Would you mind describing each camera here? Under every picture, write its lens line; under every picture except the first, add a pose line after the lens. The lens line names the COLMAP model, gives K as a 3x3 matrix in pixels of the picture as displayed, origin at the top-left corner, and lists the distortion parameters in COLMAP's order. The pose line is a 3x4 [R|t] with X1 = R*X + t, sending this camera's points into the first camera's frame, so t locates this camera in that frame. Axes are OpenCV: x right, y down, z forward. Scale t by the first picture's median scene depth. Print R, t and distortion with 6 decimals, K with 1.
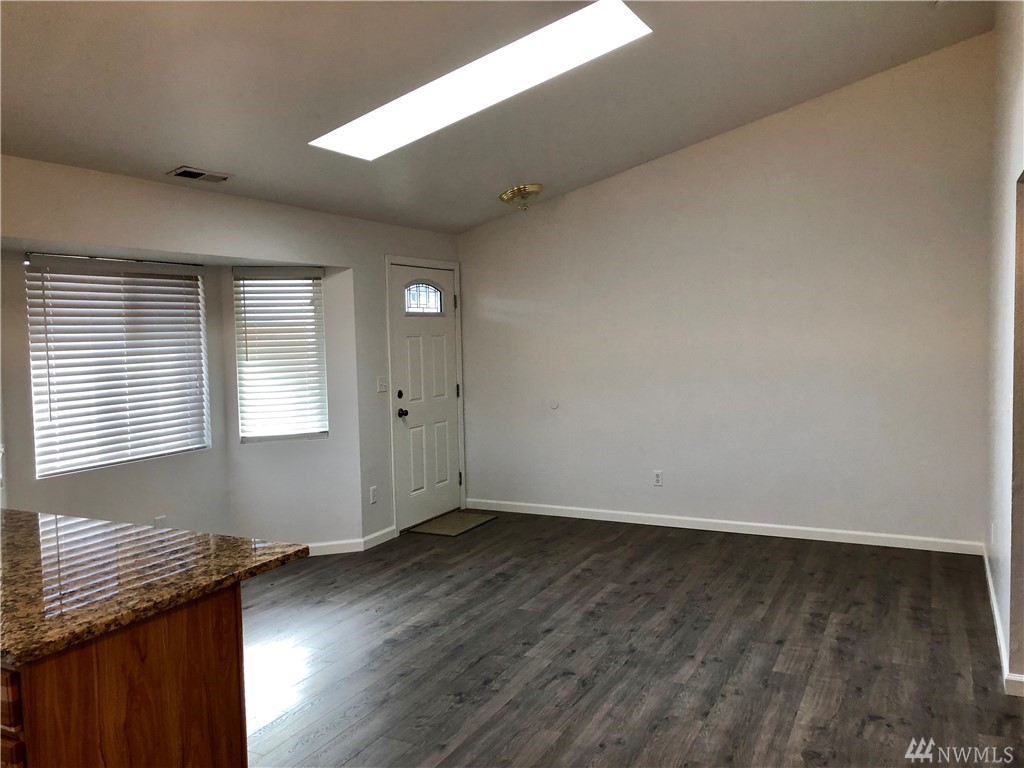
lens RADIAL K [[830.7, 0, 512.5], [0, 830.7, 375.4], [0, 0, 1]] dist [0.043893, -0.053052]
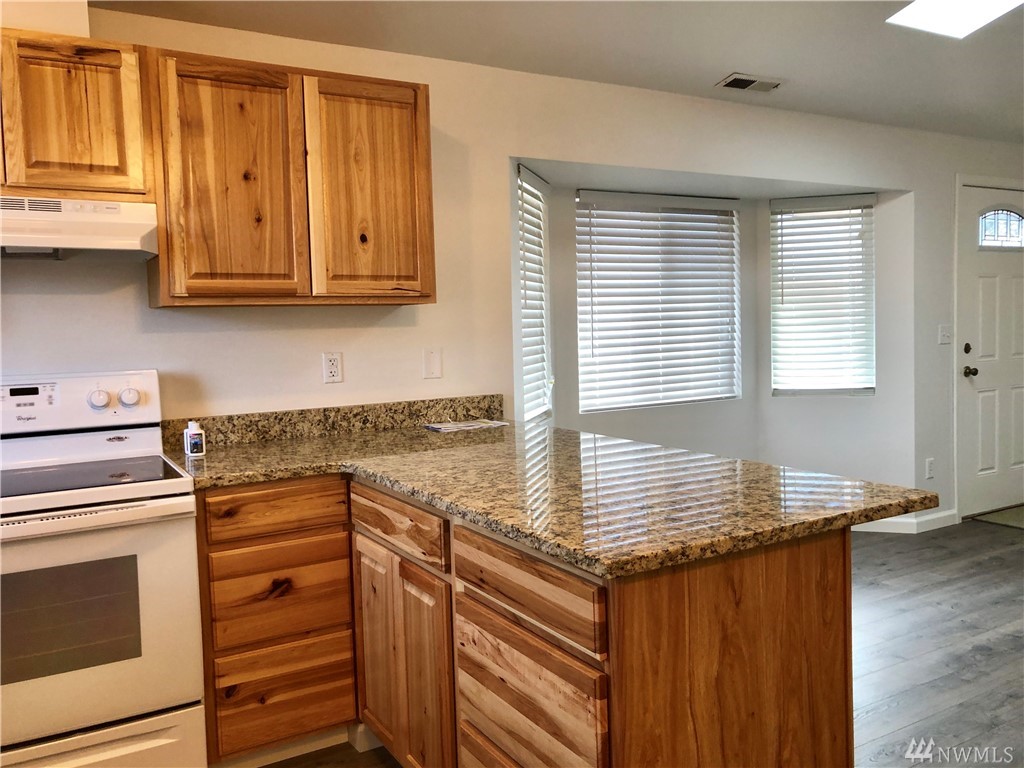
lens RADIAL K [[834.9, 0, 511.5], [0, 834.9, 372.8], [0, 0, 1]] dist [0.027266, -0.006771]
pose [[0.840327, 0.031961, -0.541136, -0.092041], [-0.021454, 0.999439, 0.025715, 0.049722], [0.541655, -0.009999, 0.840542, 0.105663]]
